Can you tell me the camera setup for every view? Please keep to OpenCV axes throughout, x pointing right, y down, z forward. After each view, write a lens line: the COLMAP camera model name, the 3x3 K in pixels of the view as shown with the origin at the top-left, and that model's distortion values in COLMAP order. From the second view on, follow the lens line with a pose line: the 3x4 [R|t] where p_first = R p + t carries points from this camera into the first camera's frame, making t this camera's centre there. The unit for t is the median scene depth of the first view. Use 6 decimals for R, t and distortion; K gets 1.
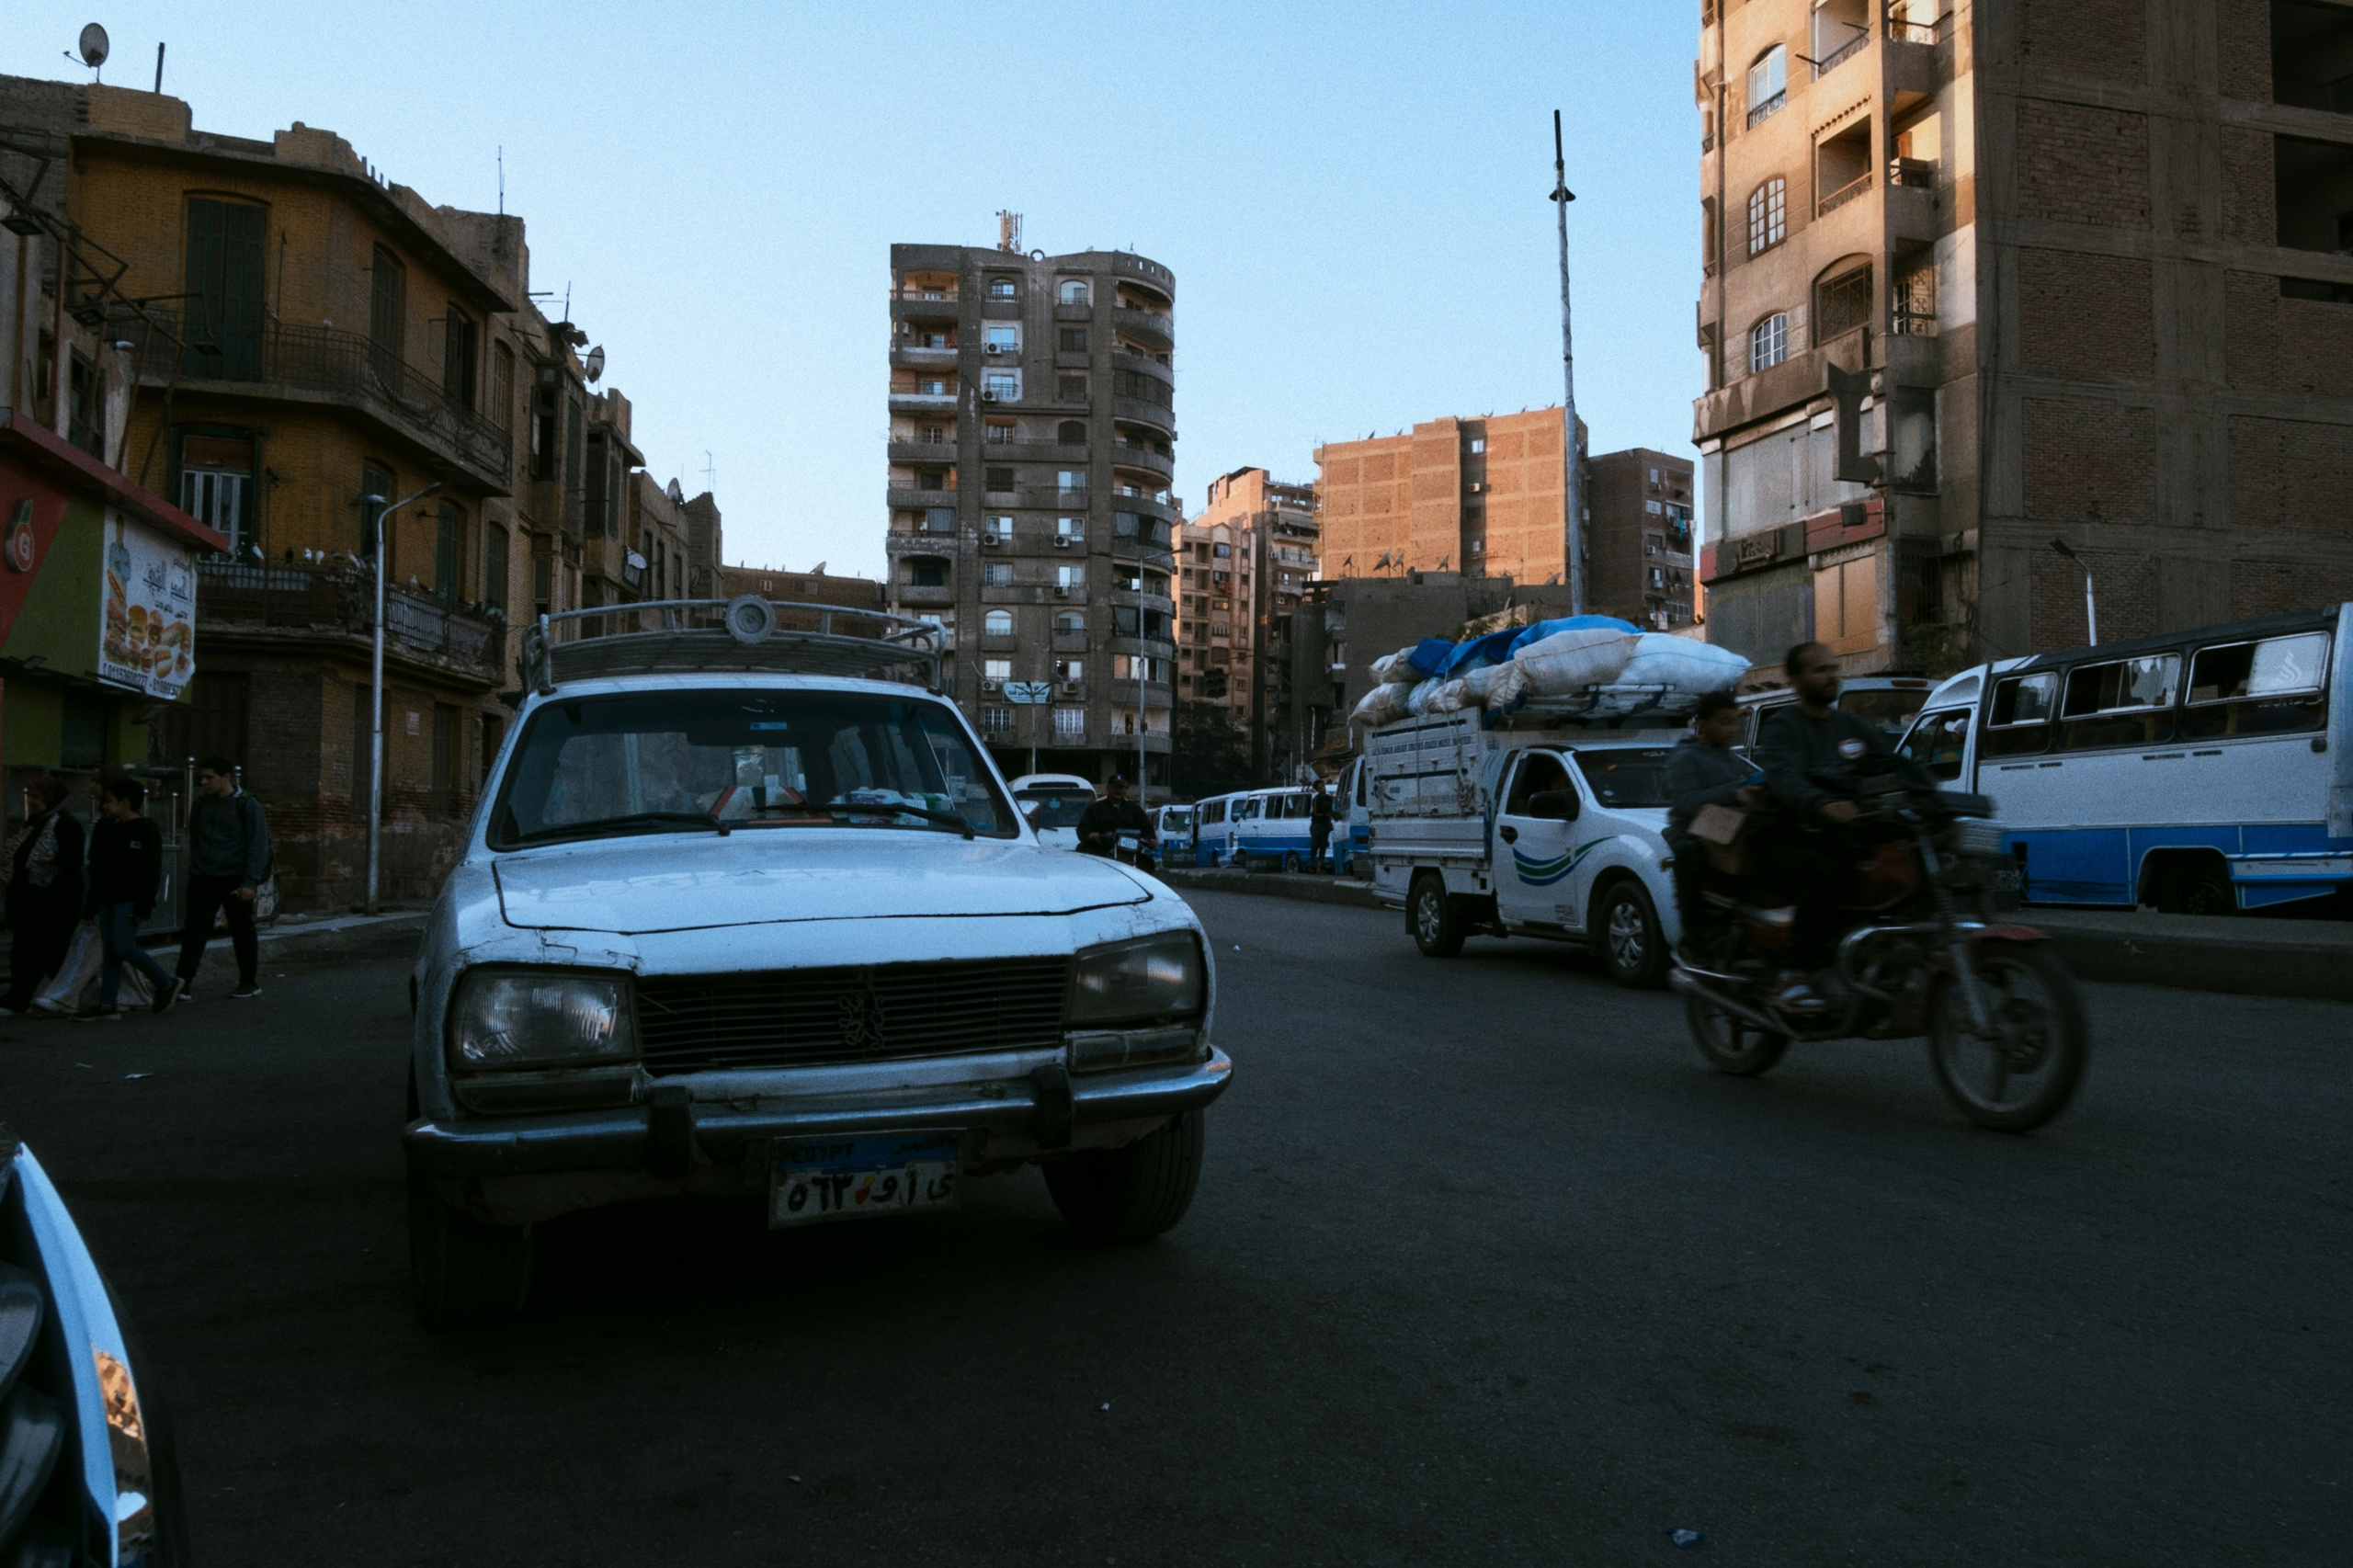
lens RADIAL K [[1618.6, 0, 1174.5], [0, 1618.6, 774.3], [0, 0, 1]] dist [0.013549, -0.023323]
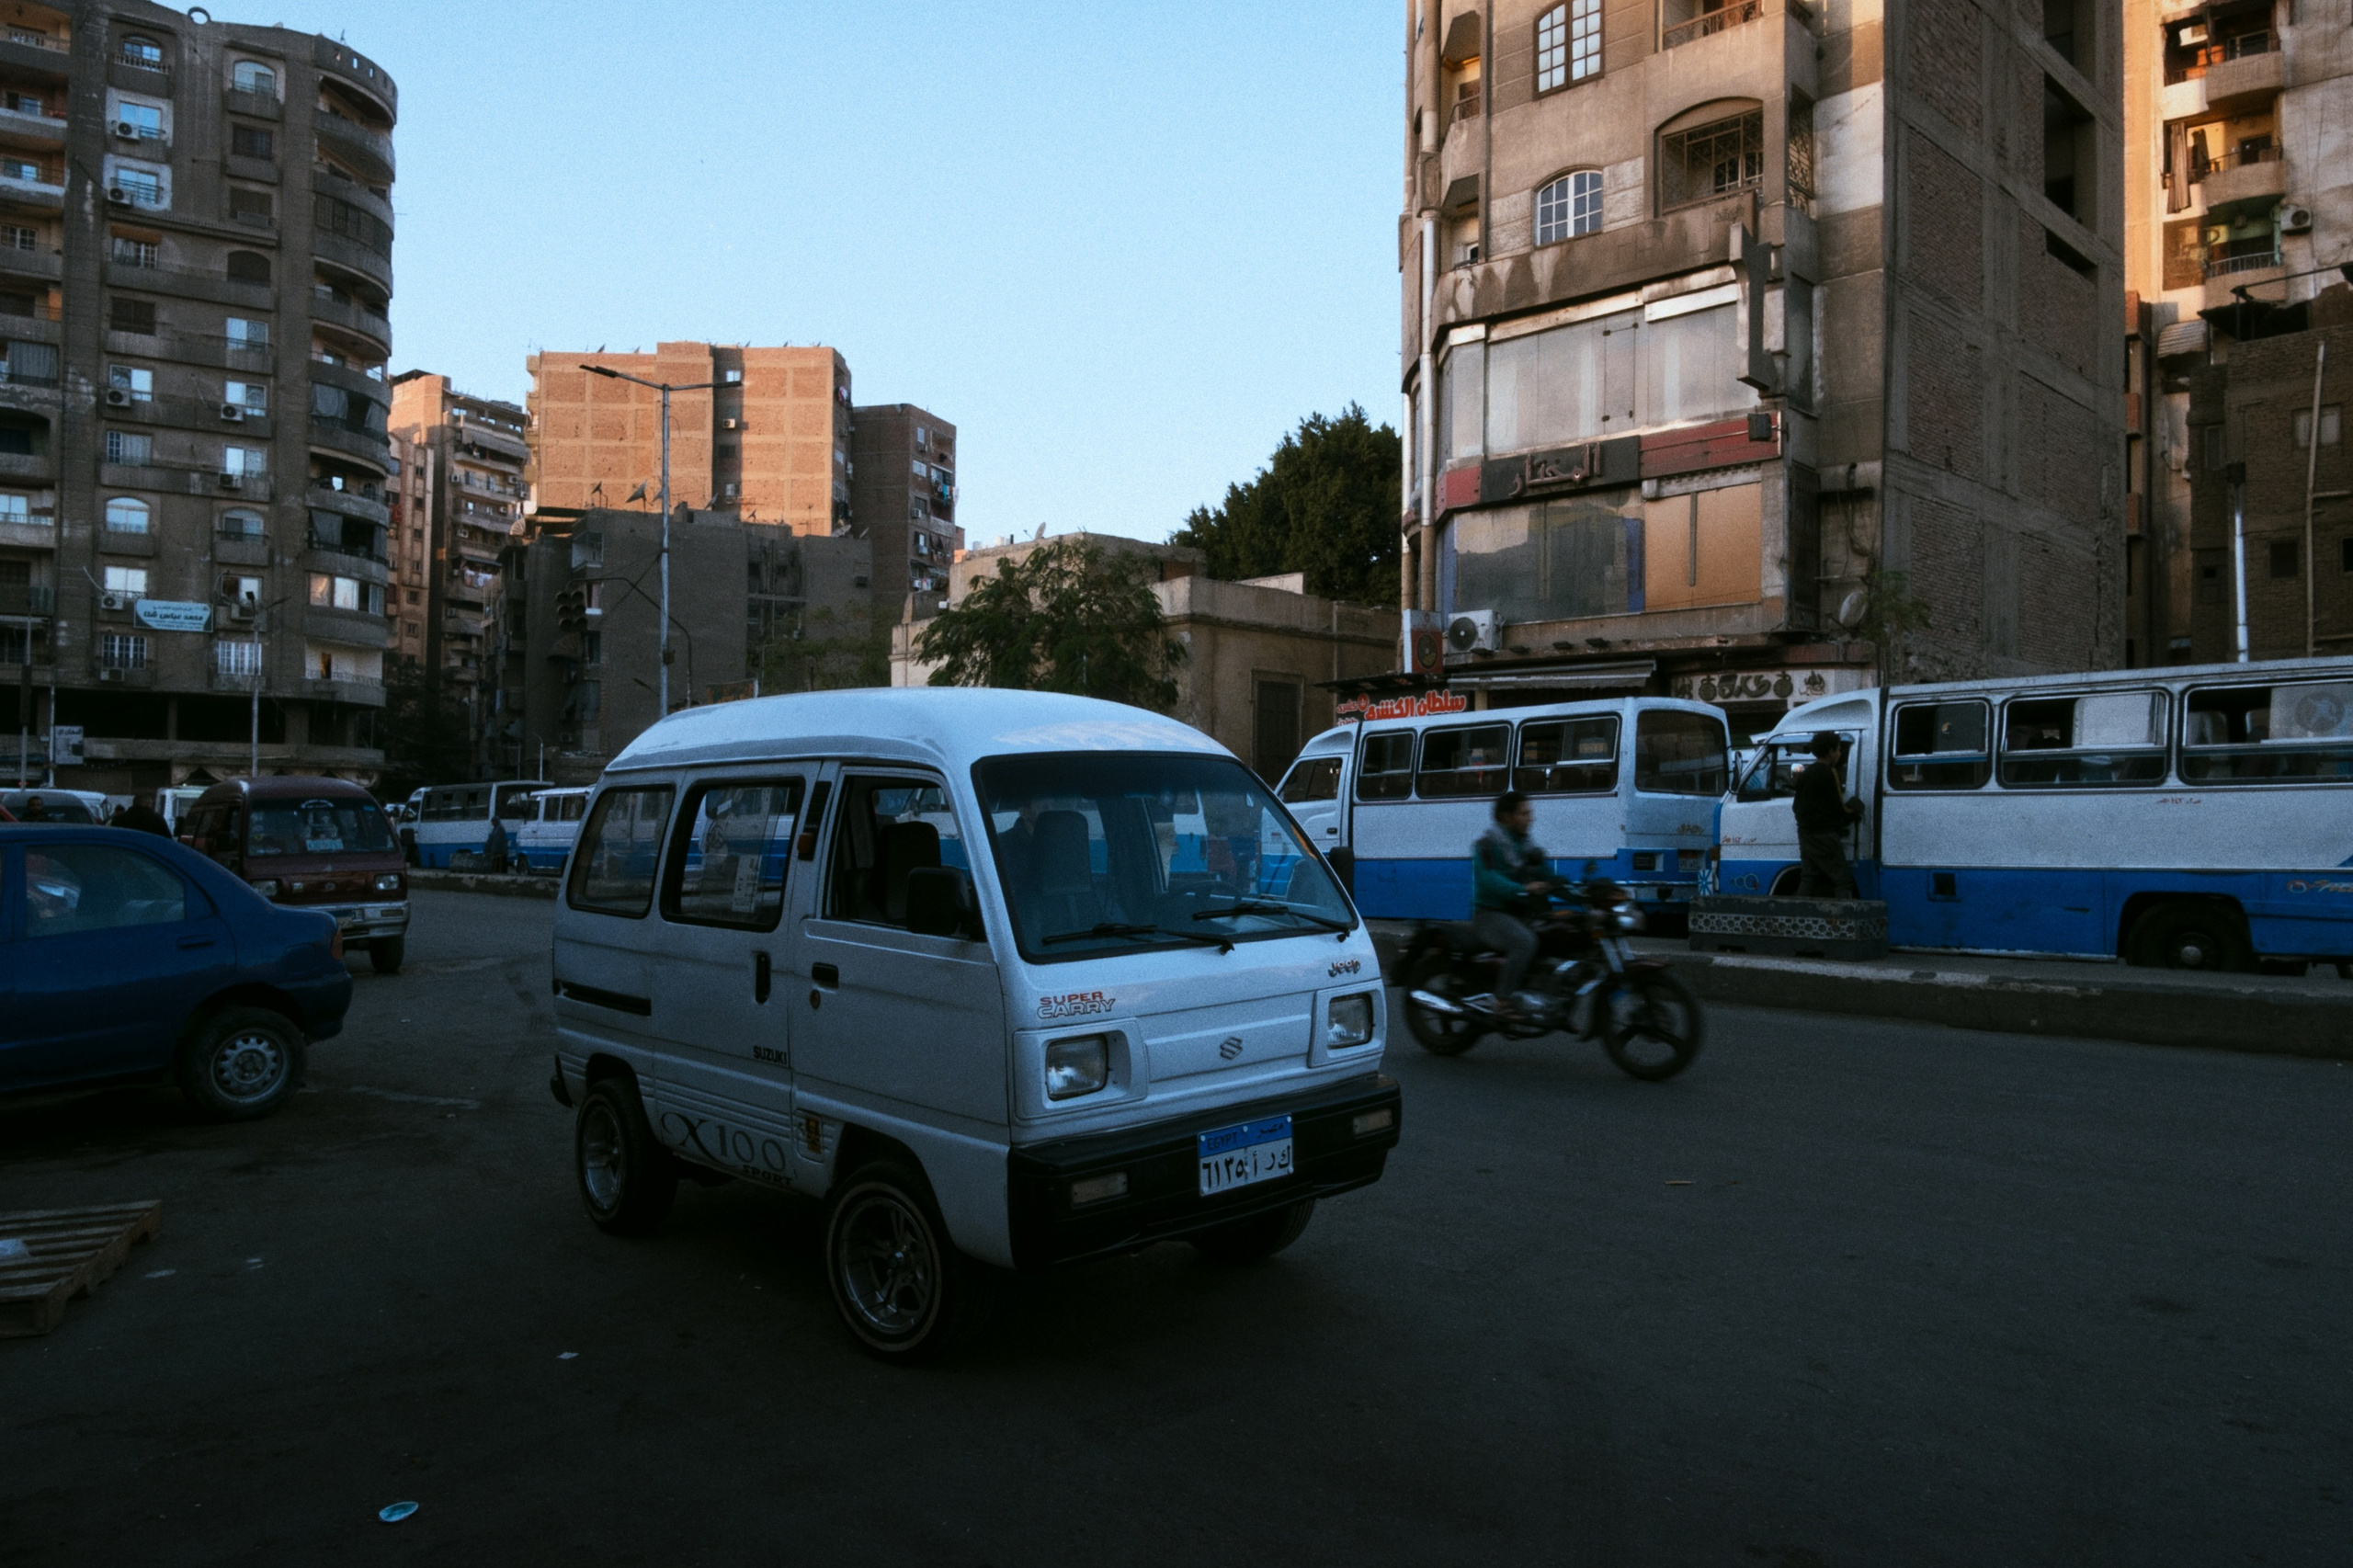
lens RADIAL K [[1618.6, 0, 1187.3], [0, 1618.6, 797.4], [0, 0, 1]] dist [0.013549, -0.023323]
pose [[0.864386, 0.012209, 0.502680, -0.062118], [-0.027402, 0.999363, 0.022848, 0.002238], [-0.502081, -0.033523, 0.864170, 0.137050]]
